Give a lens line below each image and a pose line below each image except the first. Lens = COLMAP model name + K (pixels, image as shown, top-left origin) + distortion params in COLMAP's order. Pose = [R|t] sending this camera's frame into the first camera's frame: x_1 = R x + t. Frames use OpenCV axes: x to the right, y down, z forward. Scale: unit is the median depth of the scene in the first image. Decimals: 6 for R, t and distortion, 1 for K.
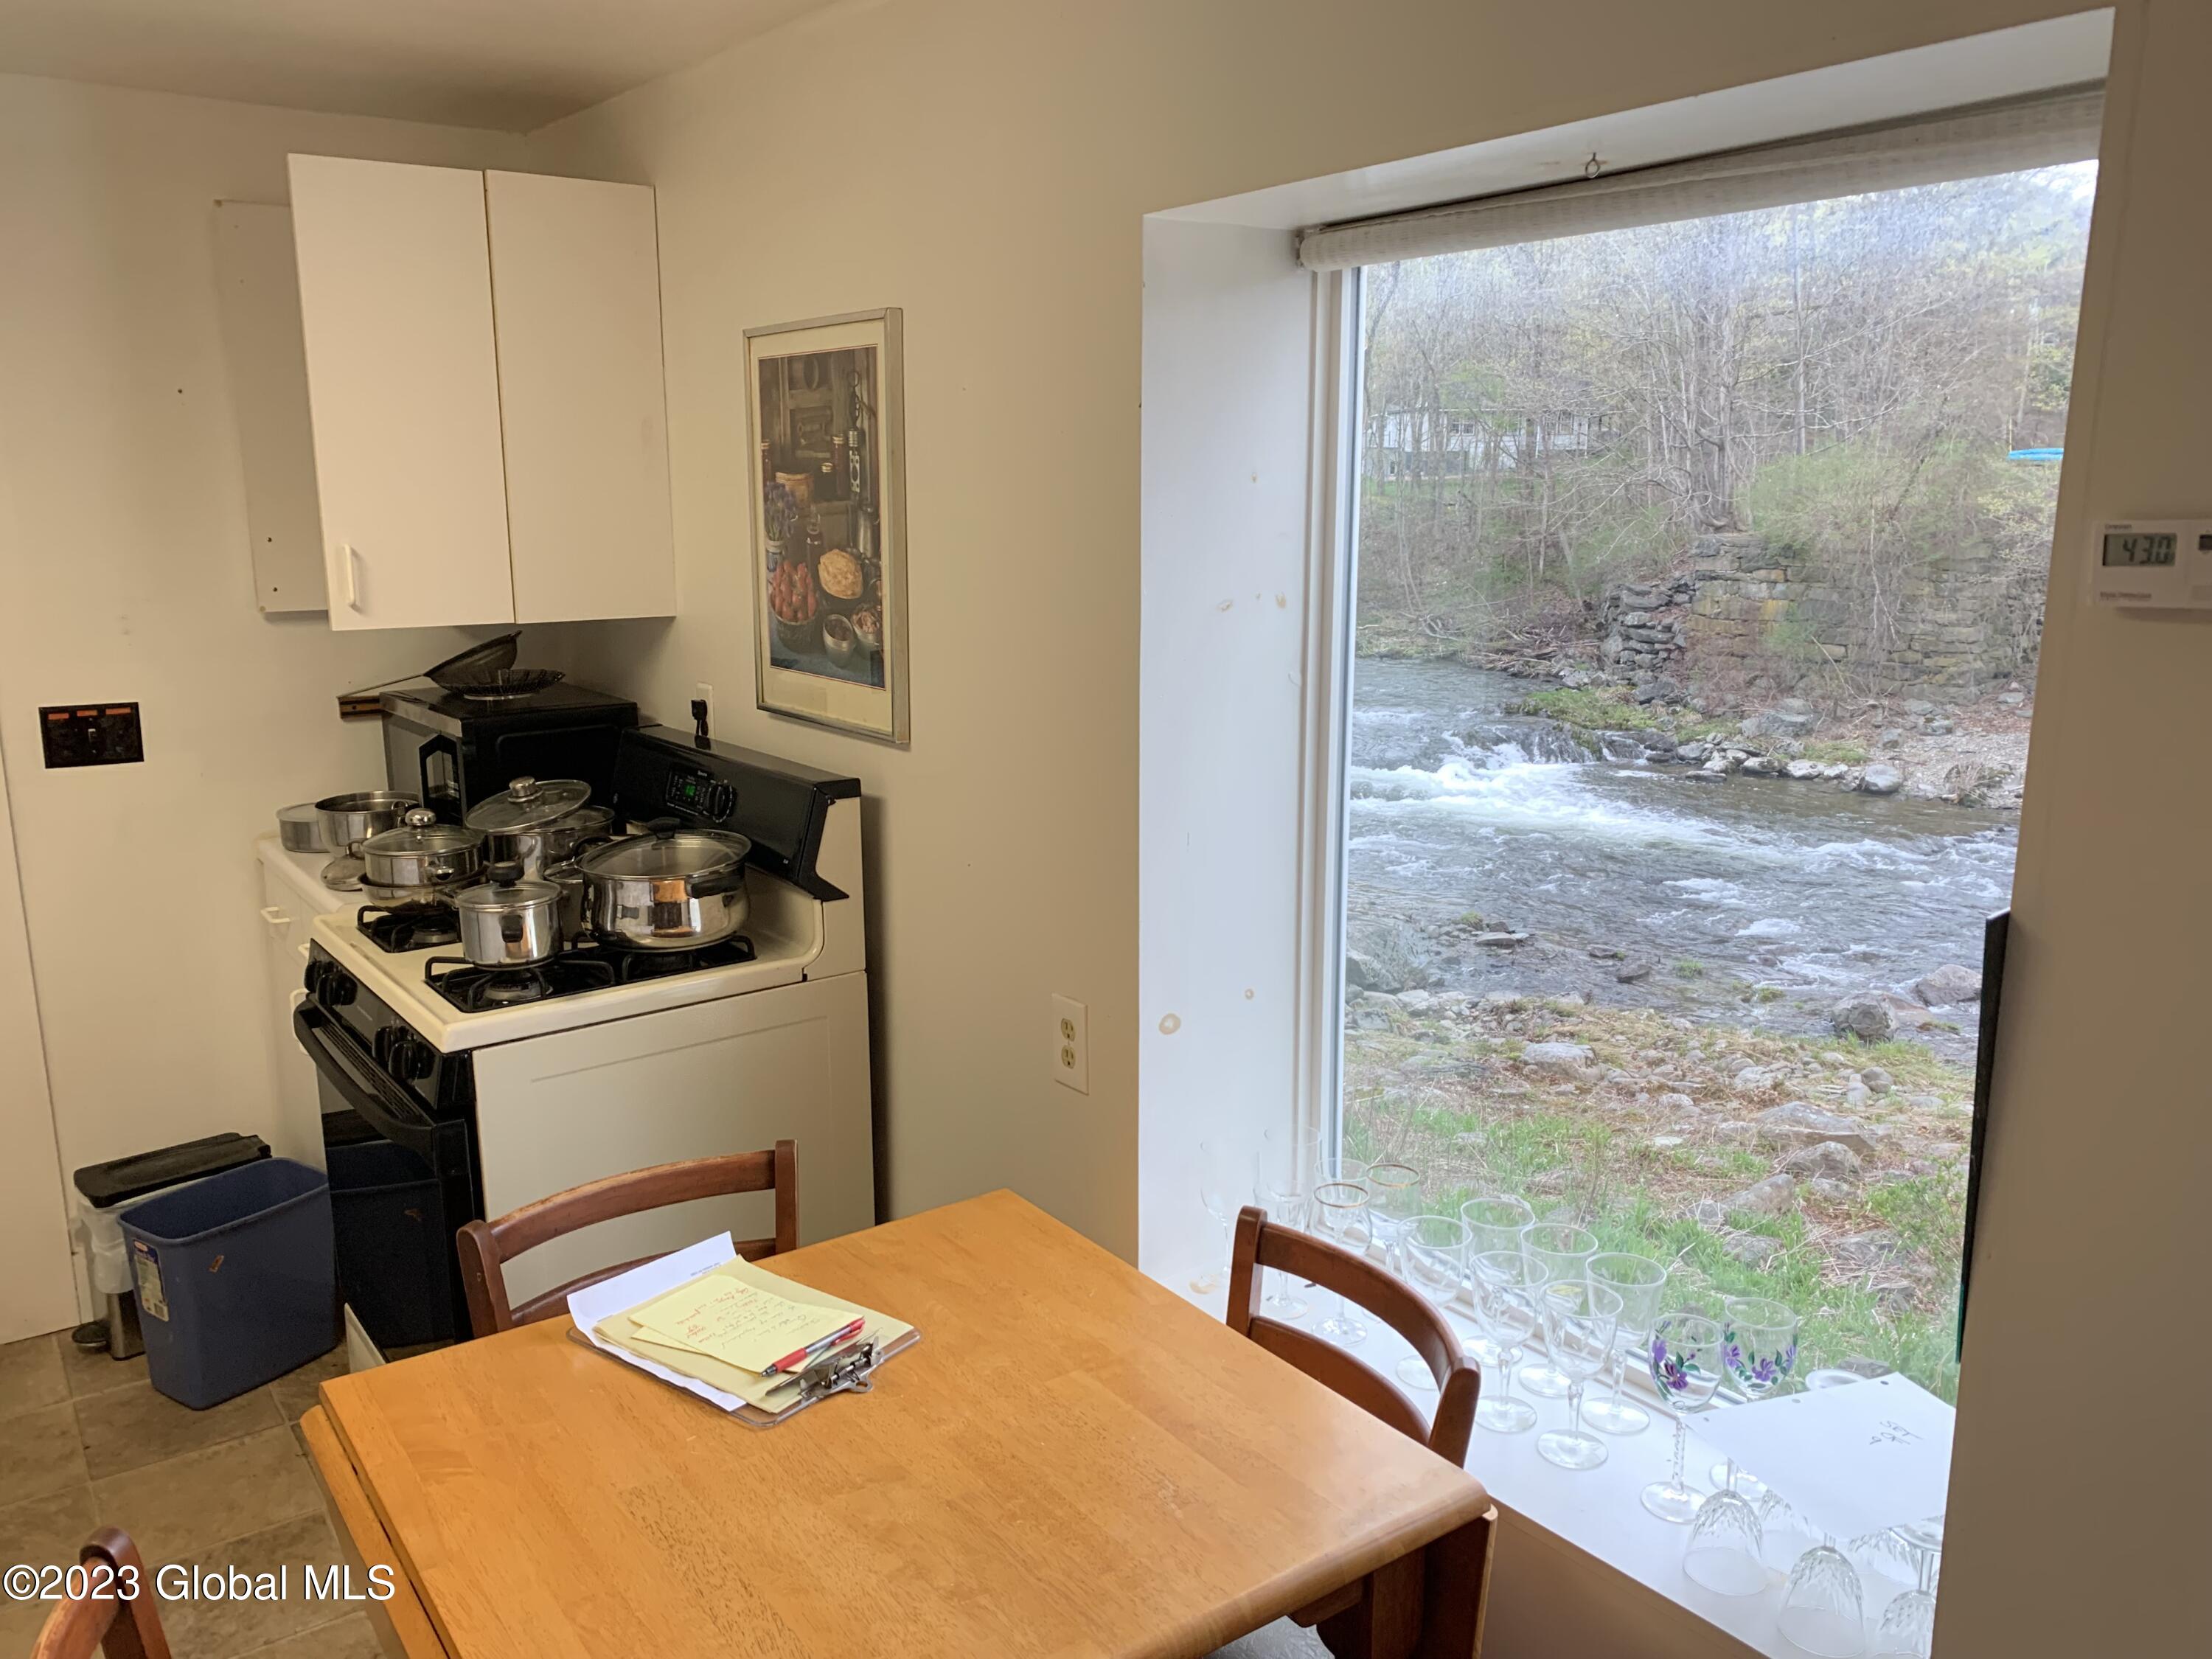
lens RADIAL K [[1691.5, 0, 1107.8], [0, 1691.5, 829.7], [0, 0, 1]] dist [0.031511, -0.050019]
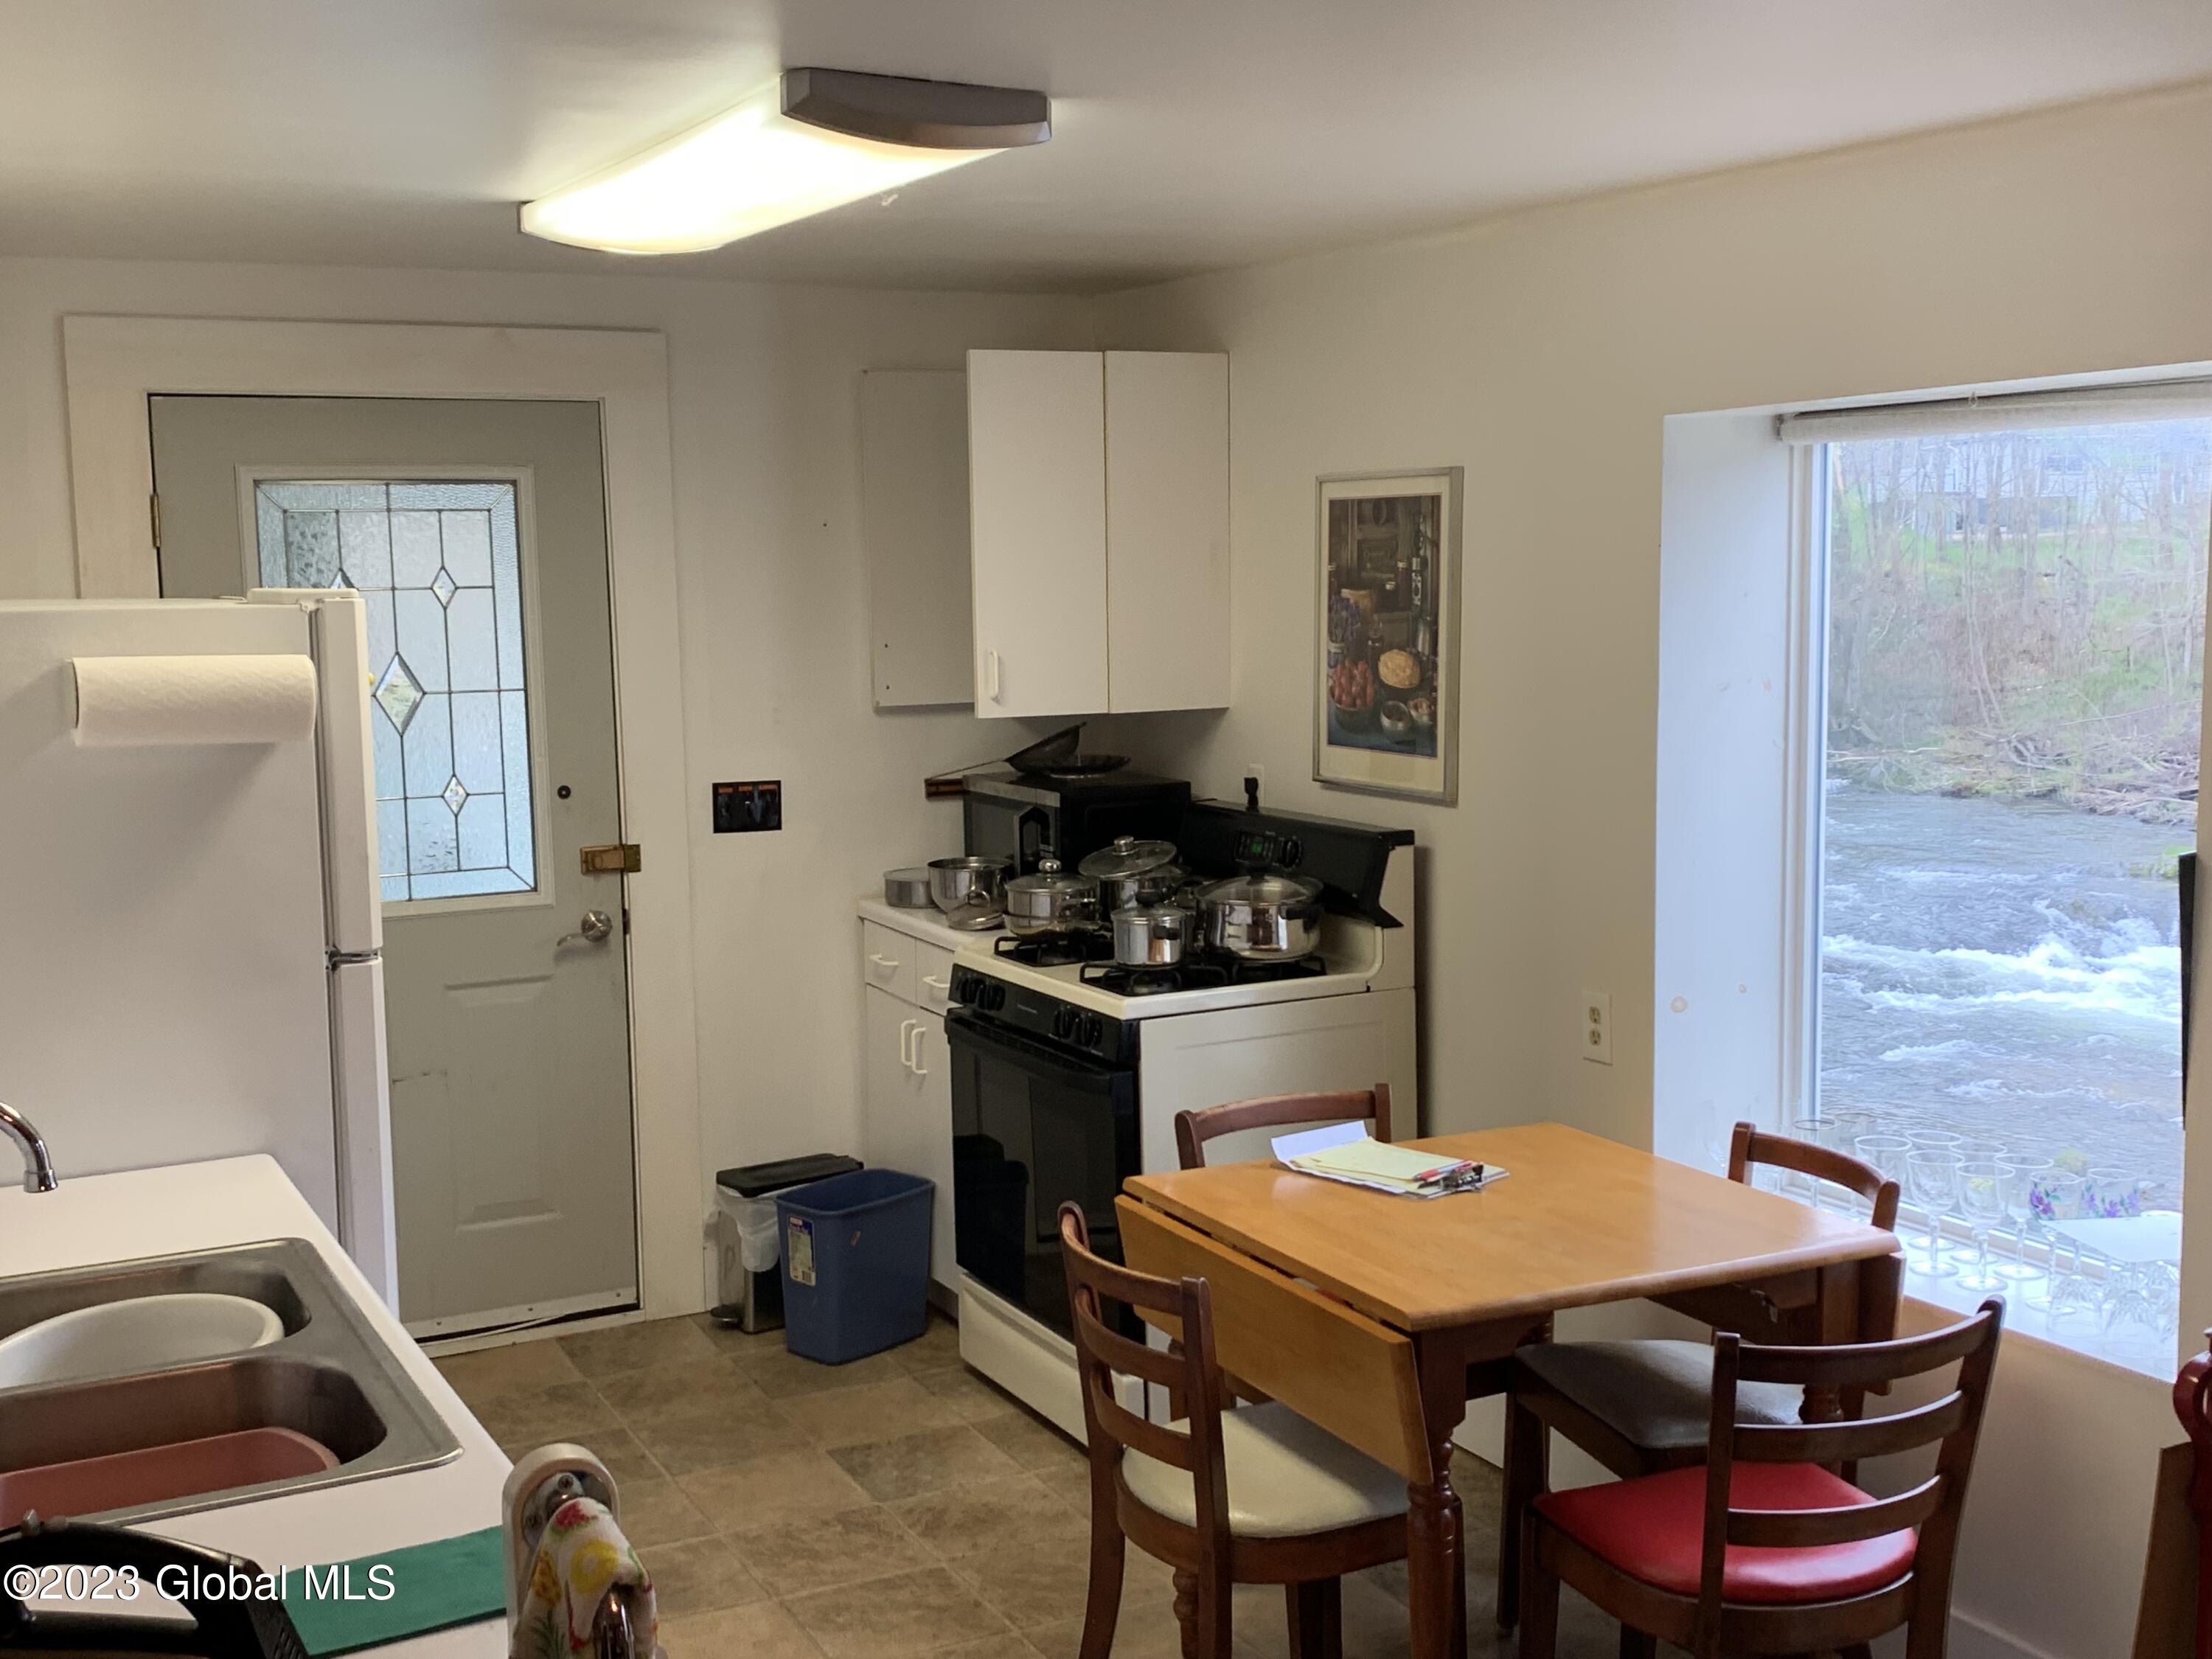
lens RADIAL K [[2424.8, 0, 1065.8], [0, 2424.8, 823.0], [0, 0, 1]] dist [0.090252, 0.000000]
pose [[0.982797, 0.005550, -0.184608, -0.067319], [-0.022450, 0.995726, -0.089584, 0.127926], [0.183322, 0.092187, 0.978721, -0.786408]]
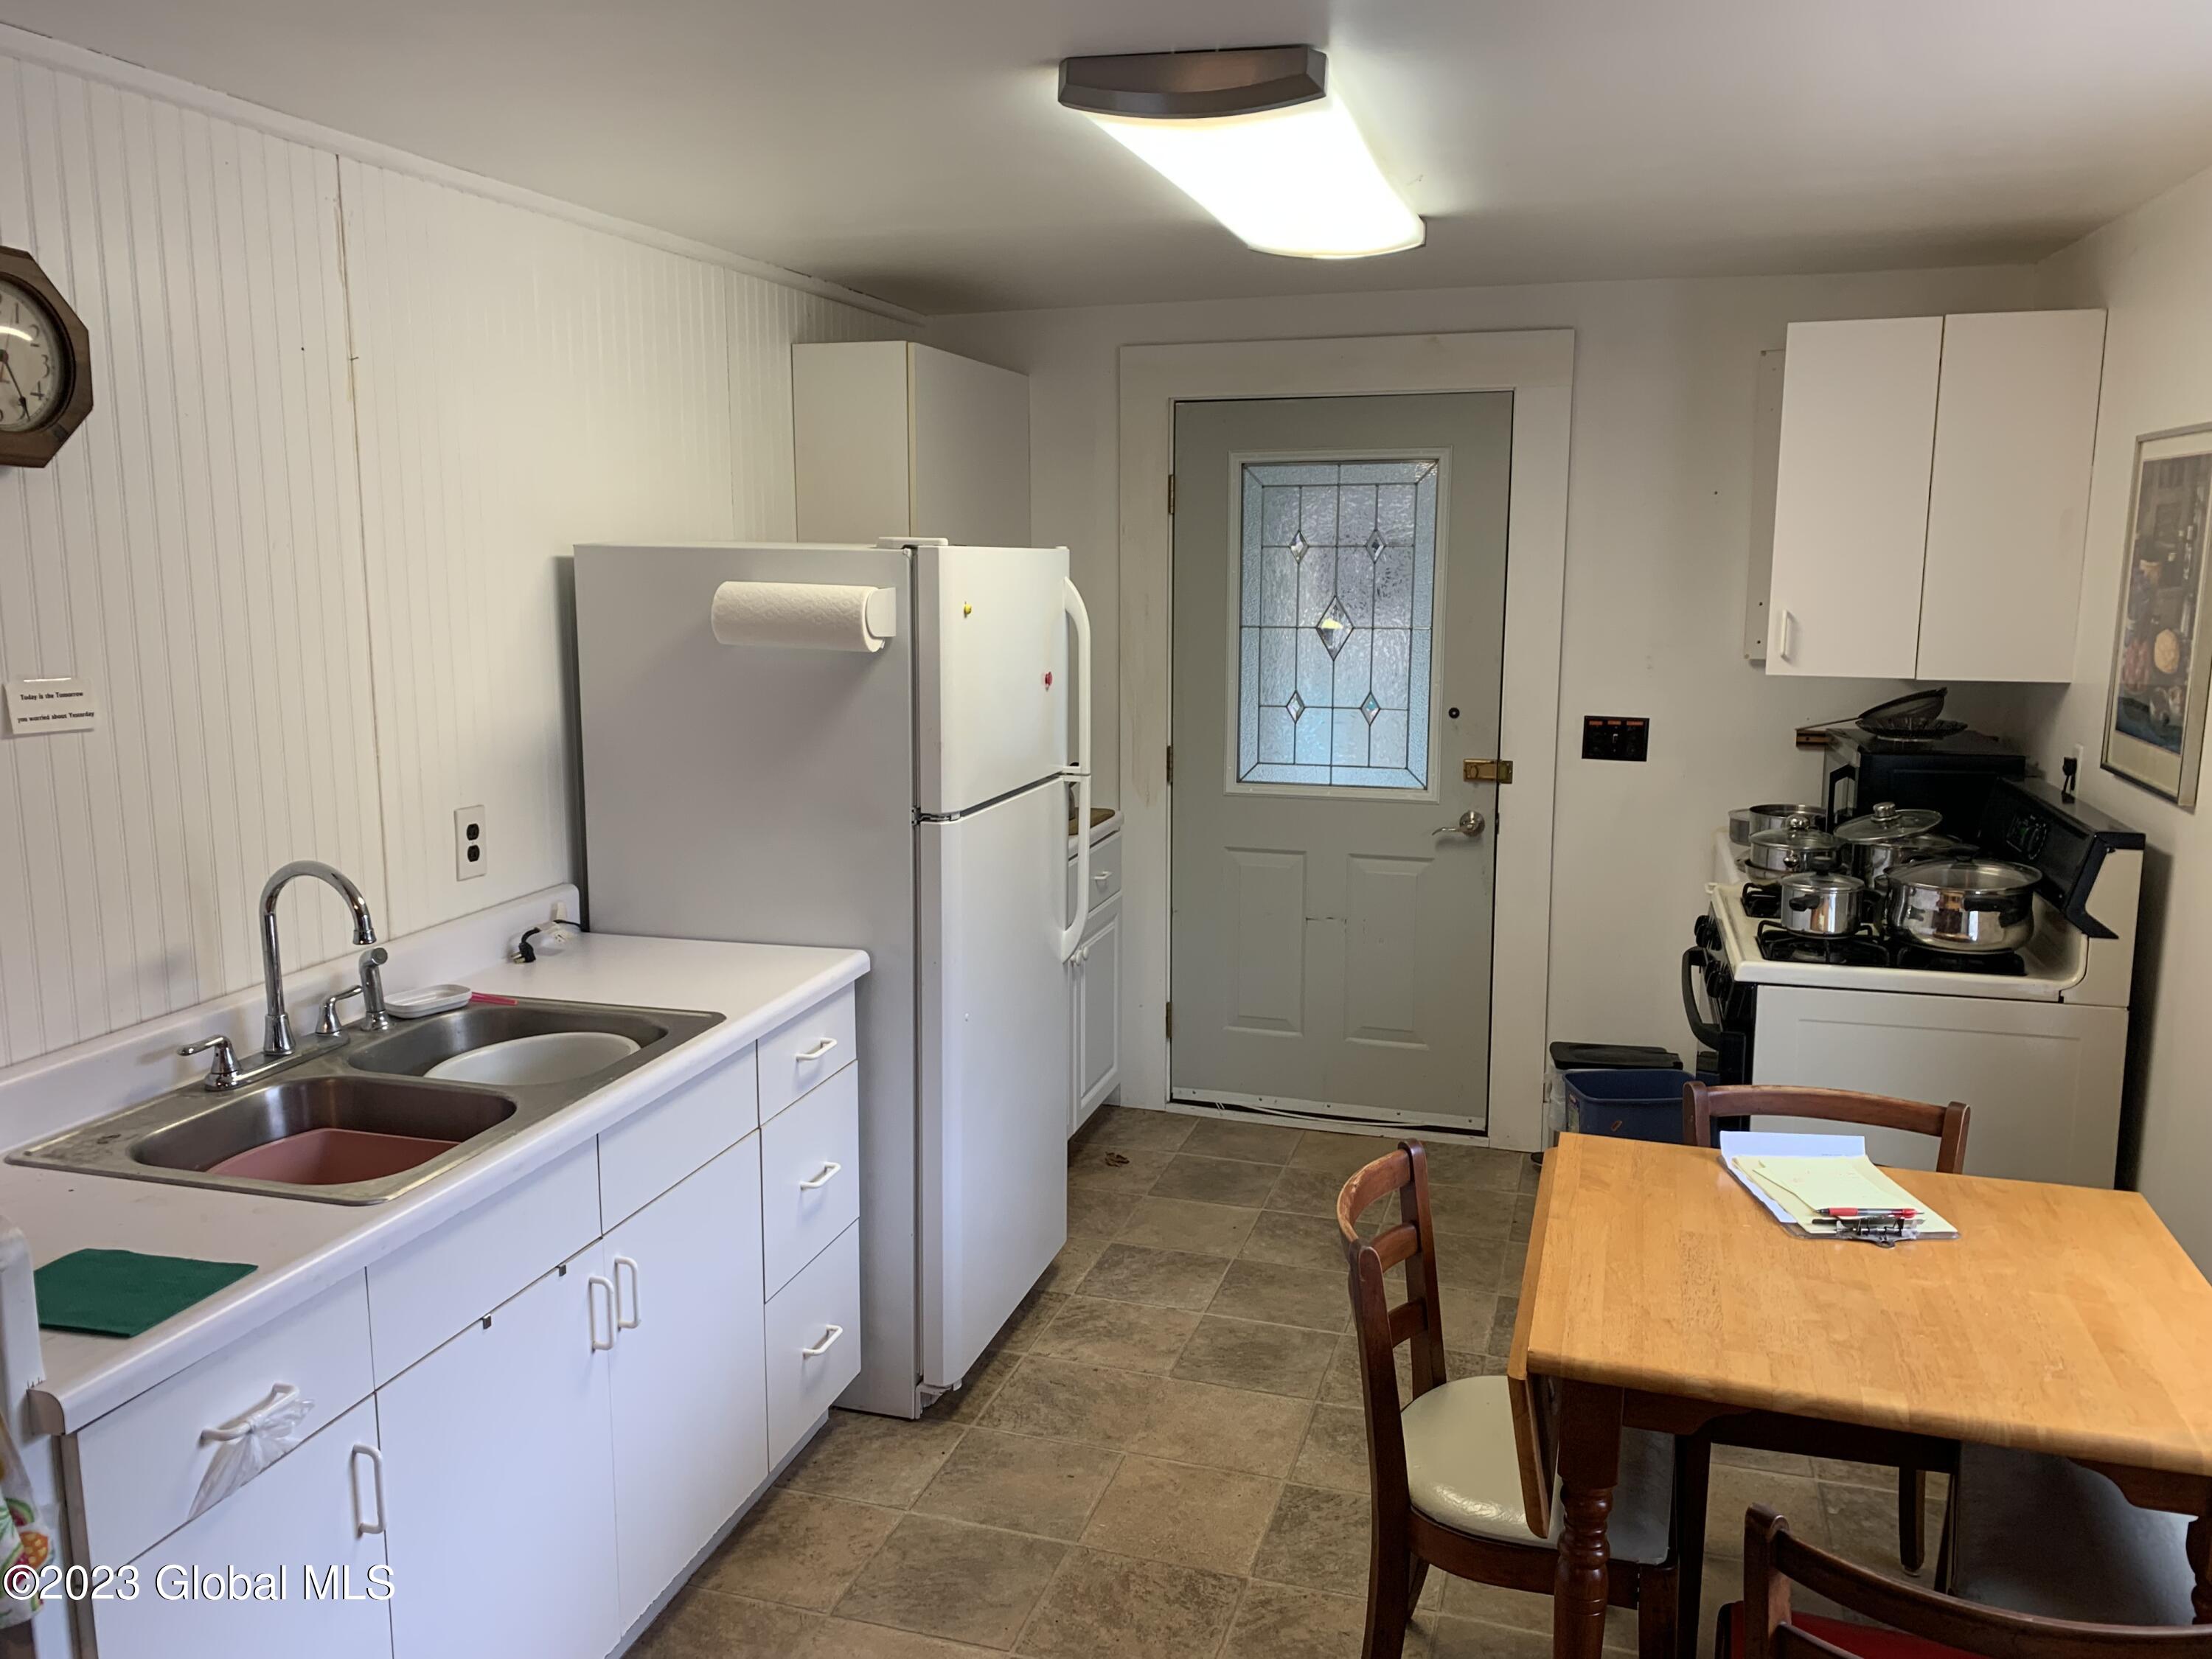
lens RADIAL K [[1691.5, 0, 1070.5], [0, 1691.5, 804.8], [0, 0, 1]] dist [0.031511, -0.050019]
pose [[0.585183, 0.126336, -0.800999, 0.323163], [-0.163838, 0.985838, 0.035794, 0.026143], [0.794177, 0.110288, 0.597594, -0.226011]]
